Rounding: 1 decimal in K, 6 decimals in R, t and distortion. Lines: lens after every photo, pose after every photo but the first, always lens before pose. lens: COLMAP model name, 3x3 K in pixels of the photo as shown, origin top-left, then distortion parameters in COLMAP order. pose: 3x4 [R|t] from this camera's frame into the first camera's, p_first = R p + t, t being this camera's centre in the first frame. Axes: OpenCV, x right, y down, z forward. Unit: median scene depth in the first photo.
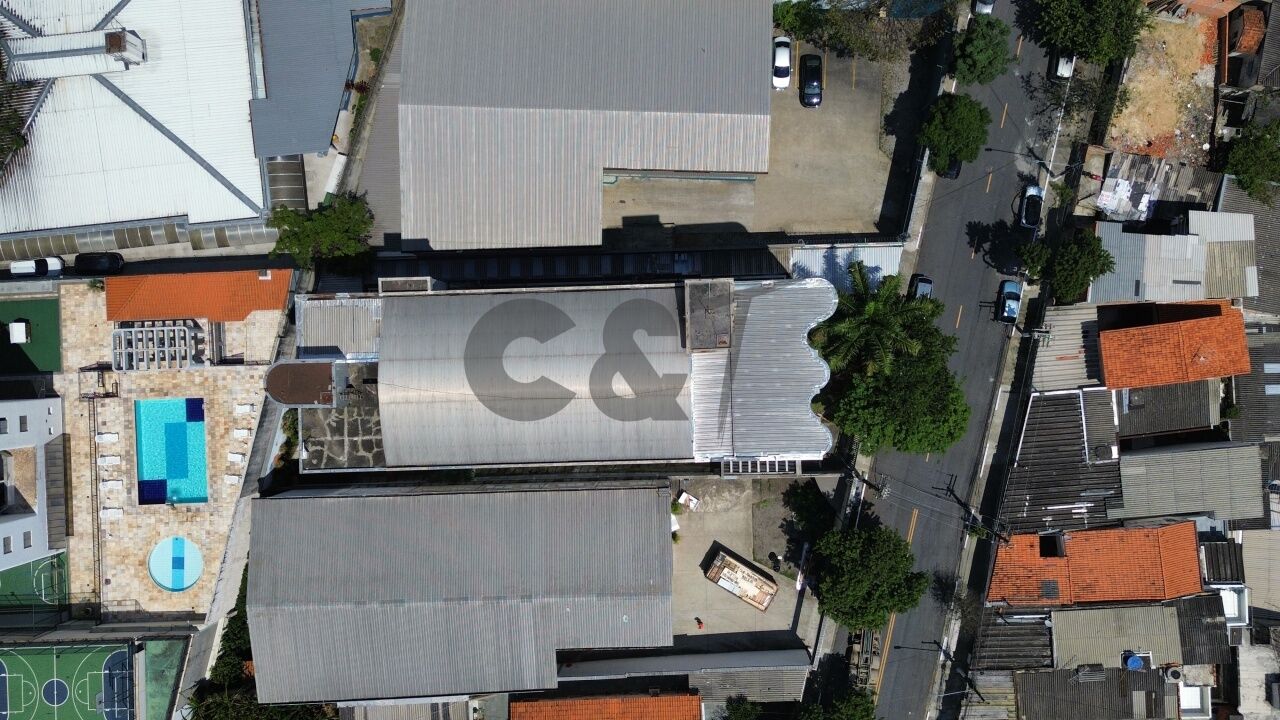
lens RADIAL K [[1194.8, 0, 643.3], [0, 1194.8, 363.7], [0, 0, 1]] dist [0.039266, 0.000000]
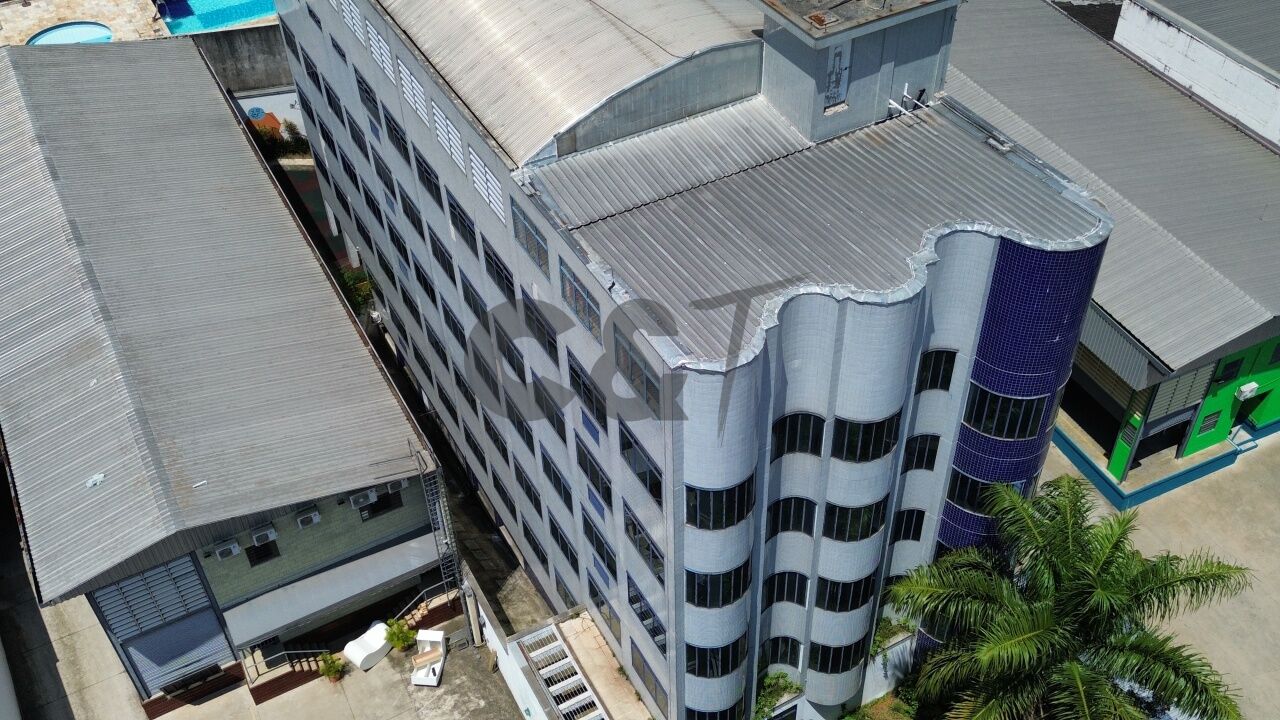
lens RADIAL K [[1250.0, 0, 639.2], [0, 1250.0, 363.7], [0, 0, 1]] dist [0.010856, 0.000000]
pose [[0.452911, 0.622047, -0.638694, 0.302057], [-0.891530, 0.321465, -0.319115, 0.163821], [0.006813, 0.713945, 0.700169, 0.645156]]
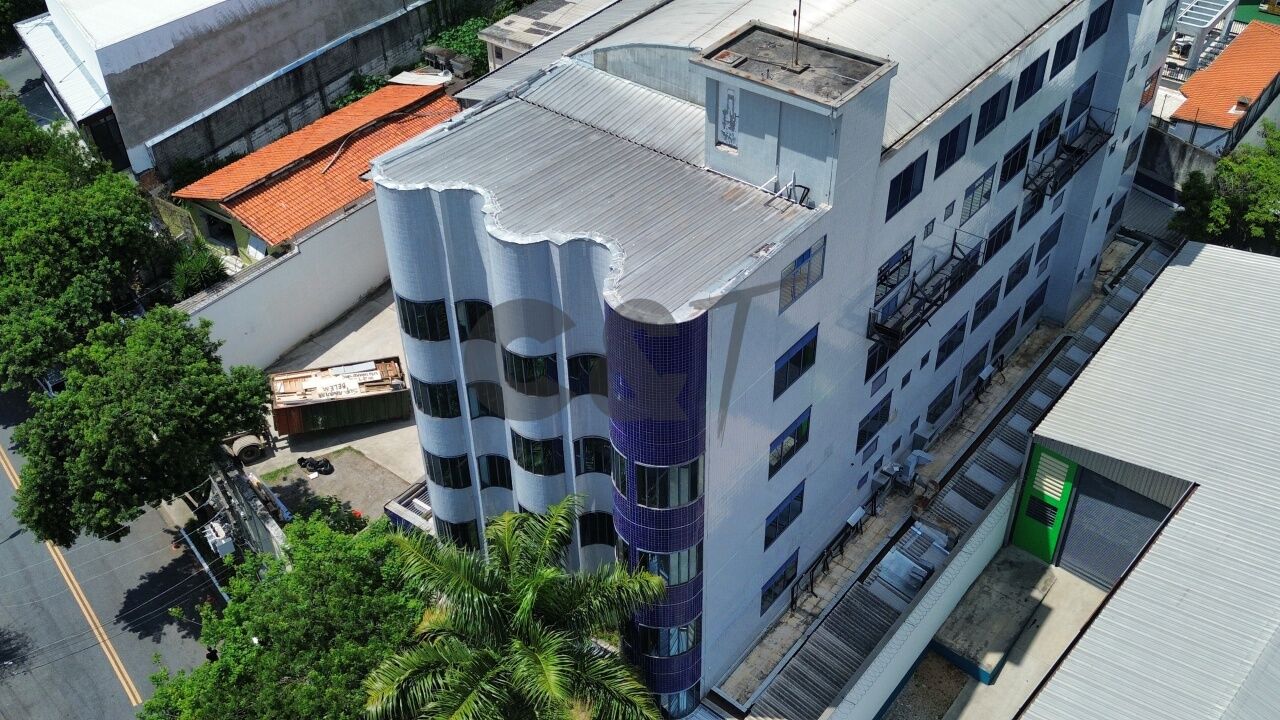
lens RADIAL K [[1194.8, 0, 640.5], [0, 1194.8, 359.6], [0, 0, 1]] dist [0.039266, 0.000000]
pose [[-0.648781, 0.513242, -0.561841, 0.308063], [-0.760473, -0.410465, 0.503190, -0.207938], [0.027642, 0.753725, 0.656609, 0.652417]]
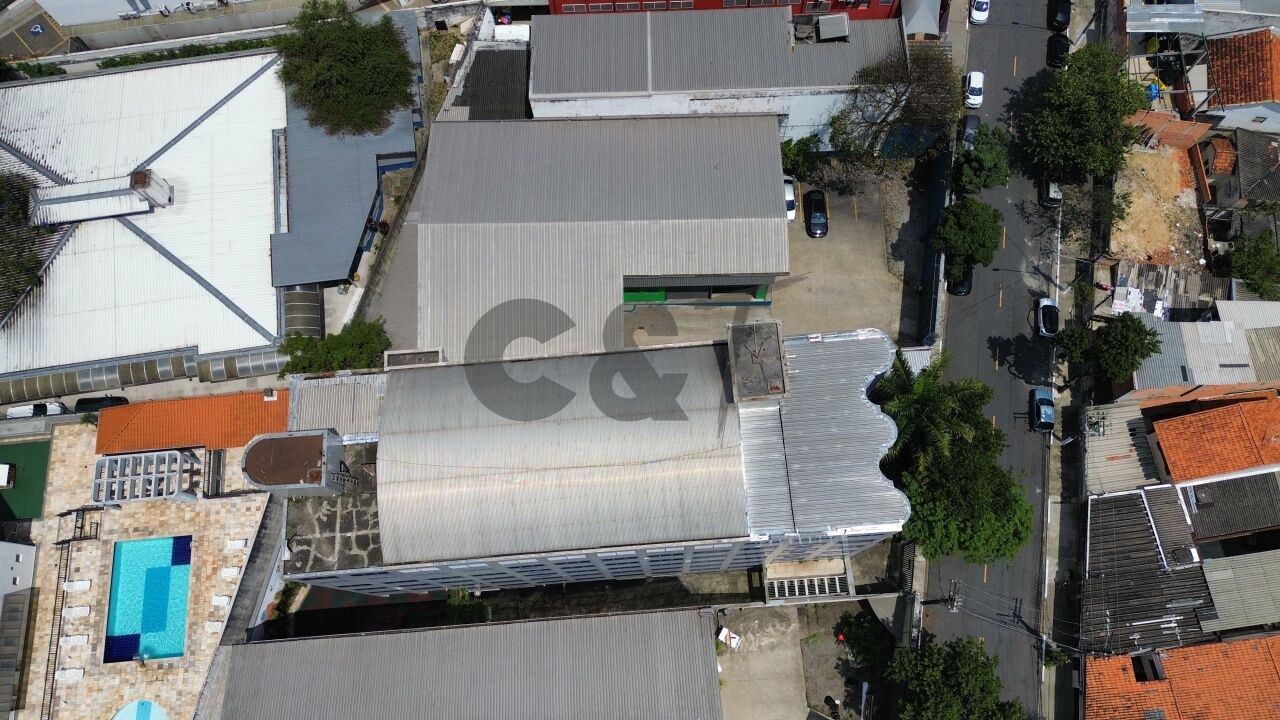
lens RADIAL K [[915.9, 0, 643.7], [0, 915.9, 358.8], [0, 0, 1]] dist [0.044110, -0.026736]
pose [[0.998996, -0.039883, 0.020423, -0.034206], [0.044261, 0.949371, -0.311023, 0.134264], [-0.006984, 0.311614, 0.950183, 0.290880]]
